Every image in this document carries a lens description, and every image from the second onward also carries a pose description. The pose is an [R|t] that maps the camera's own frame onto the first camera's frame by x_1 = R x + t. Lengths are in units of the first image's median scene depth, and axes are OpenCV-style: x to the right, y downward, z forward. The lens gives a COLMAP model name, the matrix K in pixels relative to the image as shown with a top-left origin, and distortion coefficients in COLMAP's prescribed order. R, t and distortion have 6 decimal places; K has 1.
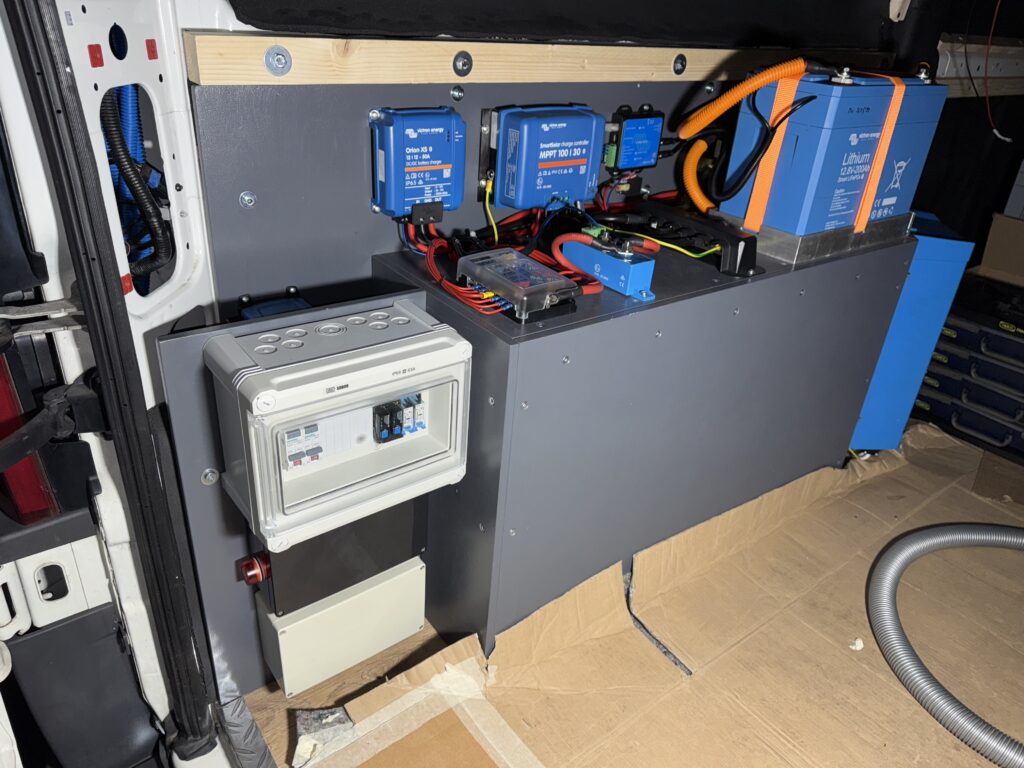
lens RADIAL K [[735.0, 0, 514.9], [0, 735.0, 390.7], [0, 0, 1]] dist [0.004056, -0.002906]
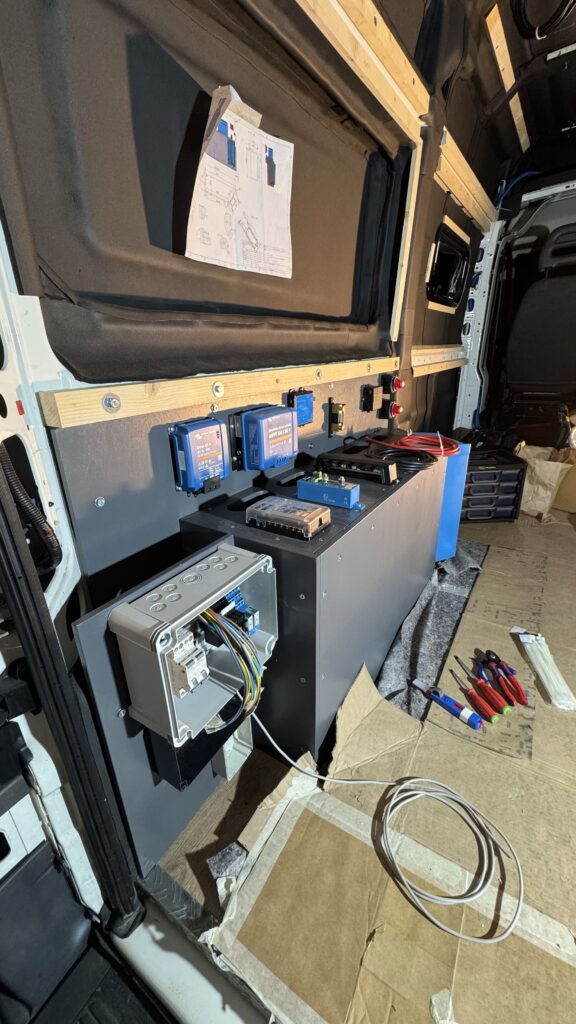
lens RADIAL K [[404.2, 0, 288.0], [0, 404.2, 512.0], [0, 0, 1]] dist [-0.000099, 0.000021]
pose [[0.938714, -0.219267, 0.265967, -0.223600], [0.247985, 0.965516, -0.079261, -0.086417], [-0.239416, 0.140359, 0.960718, 0.172559]]
